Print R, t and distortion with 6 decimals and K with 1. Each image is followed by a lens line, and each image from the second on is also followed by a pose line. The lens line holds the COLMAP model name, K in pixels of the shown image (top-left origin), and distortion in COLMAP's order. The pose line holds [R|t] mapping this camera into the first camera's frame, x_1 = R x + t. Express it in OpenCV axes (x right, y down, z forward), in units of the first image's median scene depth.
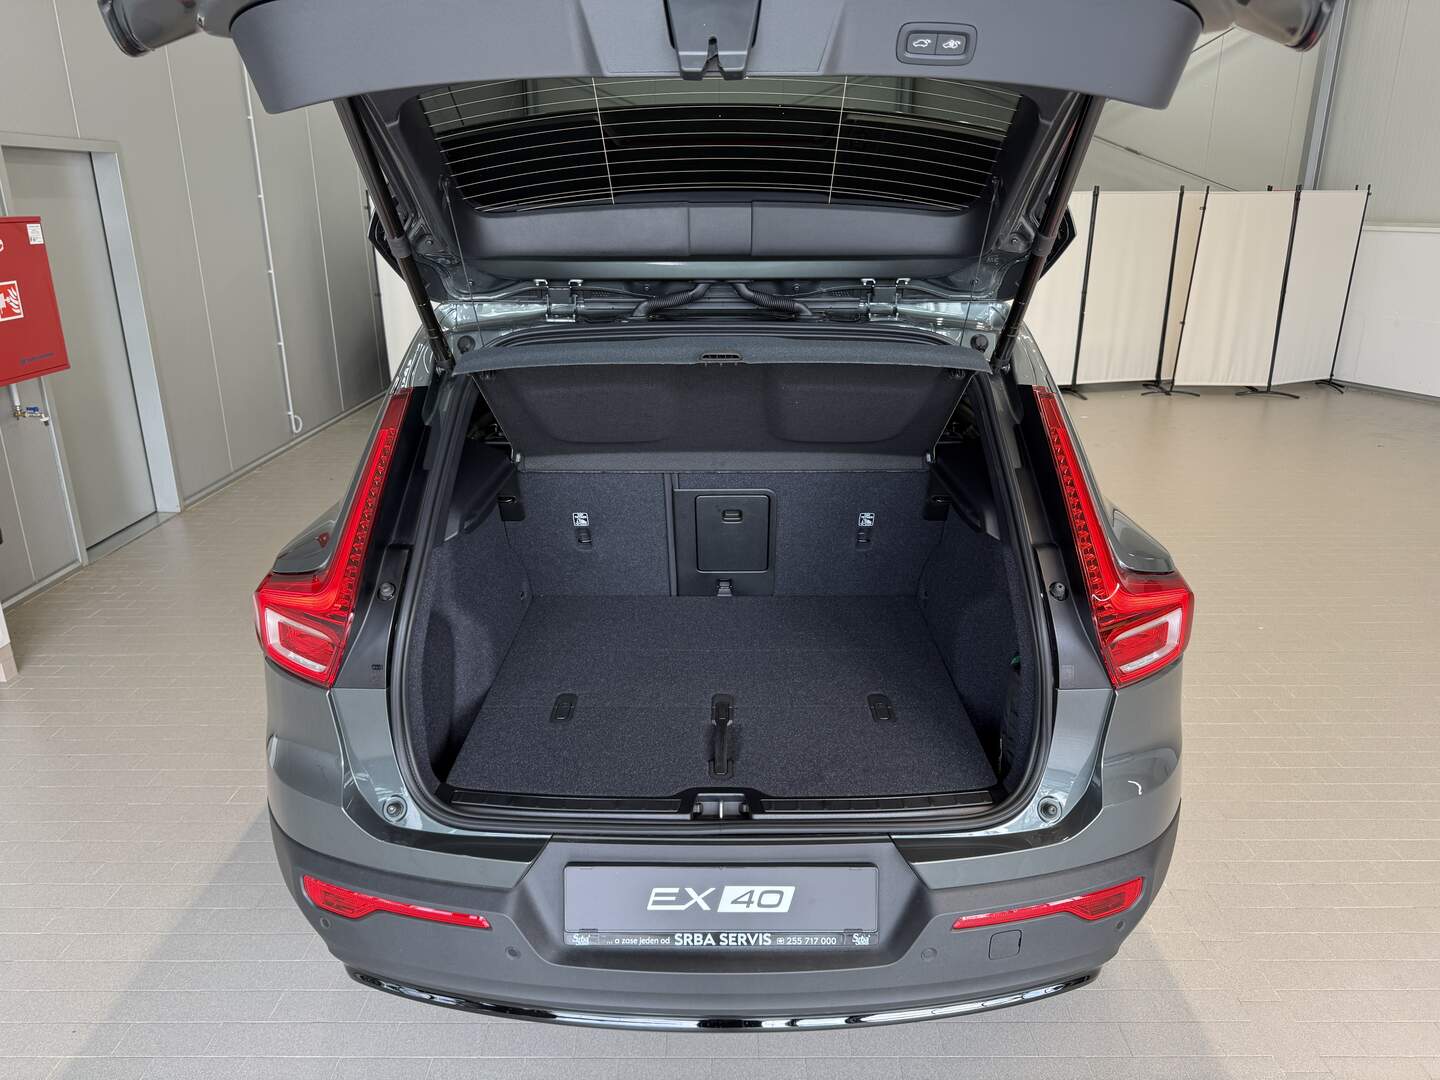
lens RADIAL K [[1065.8, 0, 713.7], [0, 1065.8, 556.6], [0, 0, 1]] dist [0.037794, -0.091755]
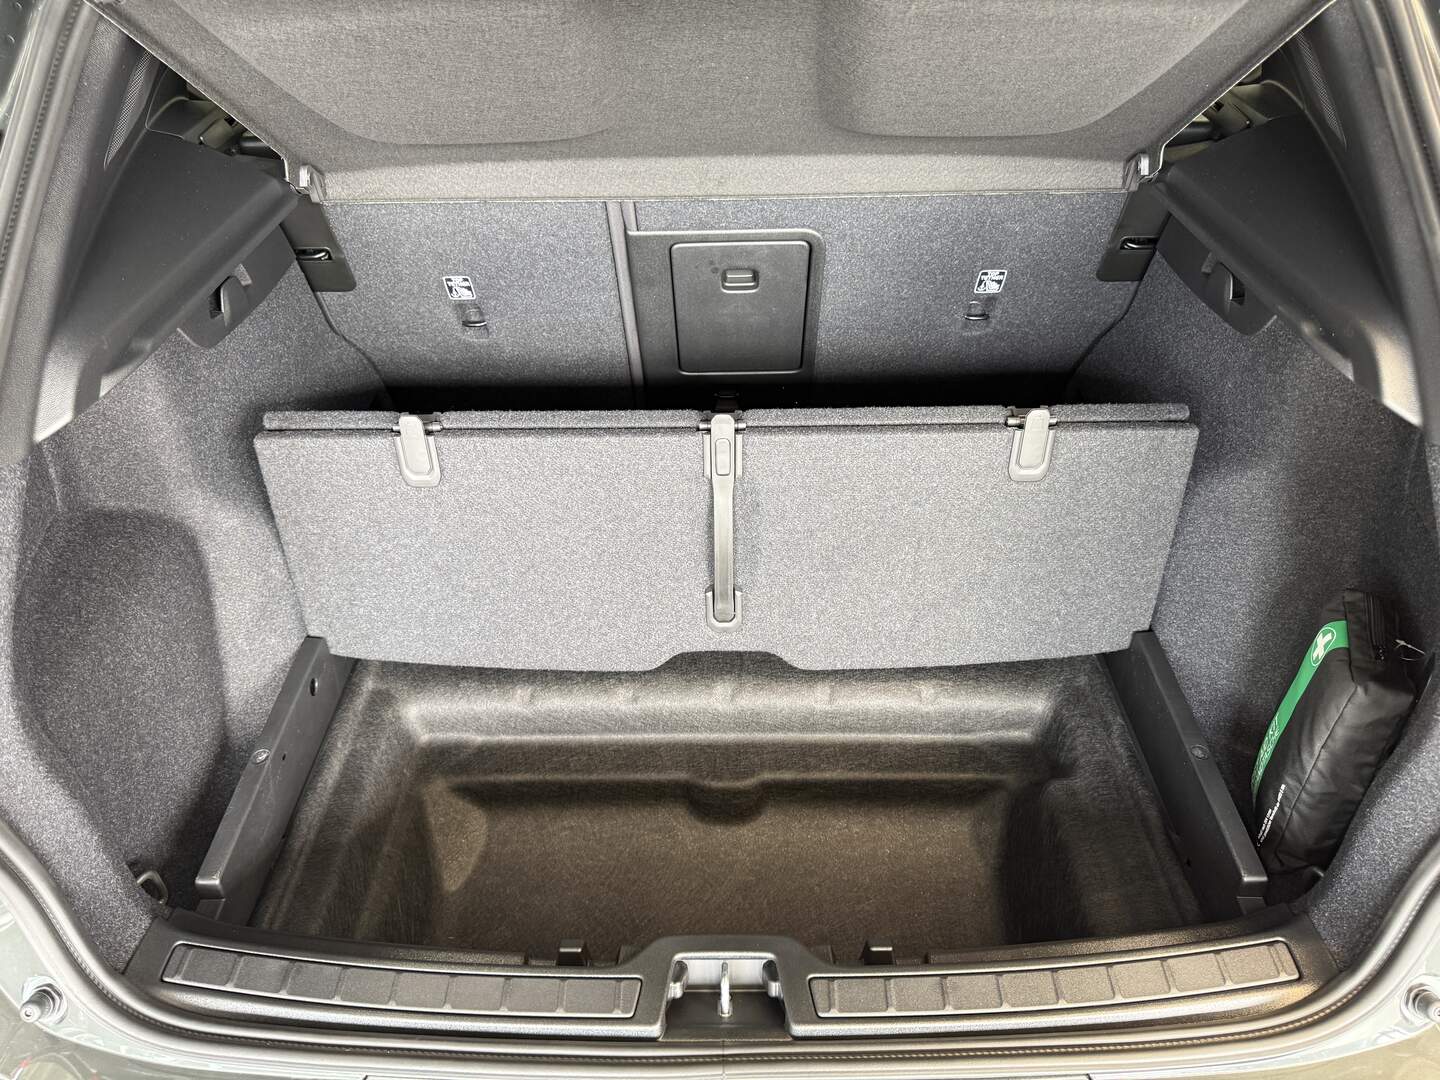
lens RADIAL K [[1065.8, 0, 713.7], [0, 1065.8, 556.6], [0, 0, 1]] dist [0.037794, -0.091755]
pose [[0.999912, -0.012645, -0.004025, 0.004624], [0.013270, 0.954992, 0.296336, -0.065804], [0.000096, -0.296363, 0.955075, 0.457054]]
